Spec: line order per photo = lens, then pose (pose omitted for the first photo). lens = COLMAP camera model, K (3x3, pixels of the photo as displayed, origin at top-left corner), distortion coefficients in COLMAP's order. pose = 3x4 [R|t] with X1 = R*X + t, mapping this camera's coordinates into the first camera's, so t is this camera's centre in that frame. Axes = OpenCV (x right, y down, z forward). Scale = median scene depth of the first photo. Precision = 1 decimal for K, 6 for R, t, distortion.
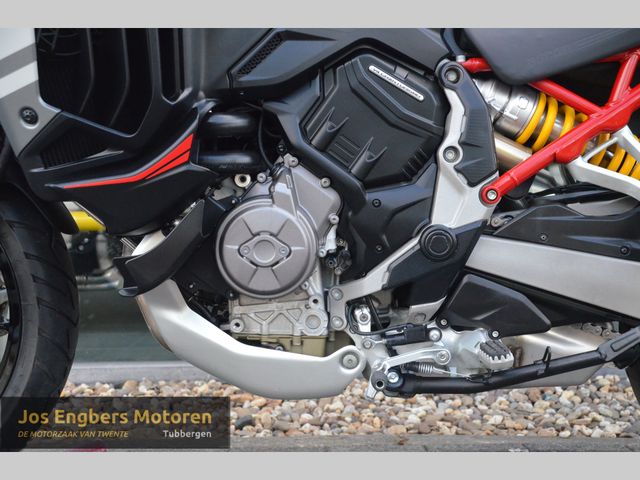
lens RADIAL K [[753.5, 0, 326.2], [0, 753.5, 254.1], [0, 0, 1]] dist [-0.018189, 0.322398]
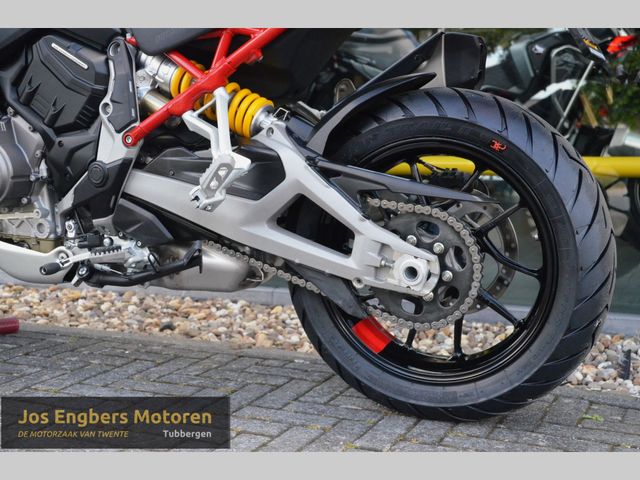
lens RADIAL K [[844.0, 0, 344.5], [0, 844.0, 249.4], [0, 0, 1]] dist [-0.000403, 0.558534]
pose [[0.917528, 0.063612, -0.392550, 1.154780], [-0.046822, 0.997538, 0.052209, 0.020684], [0.394904, -0.029523, 0.918248, -0.242857]]
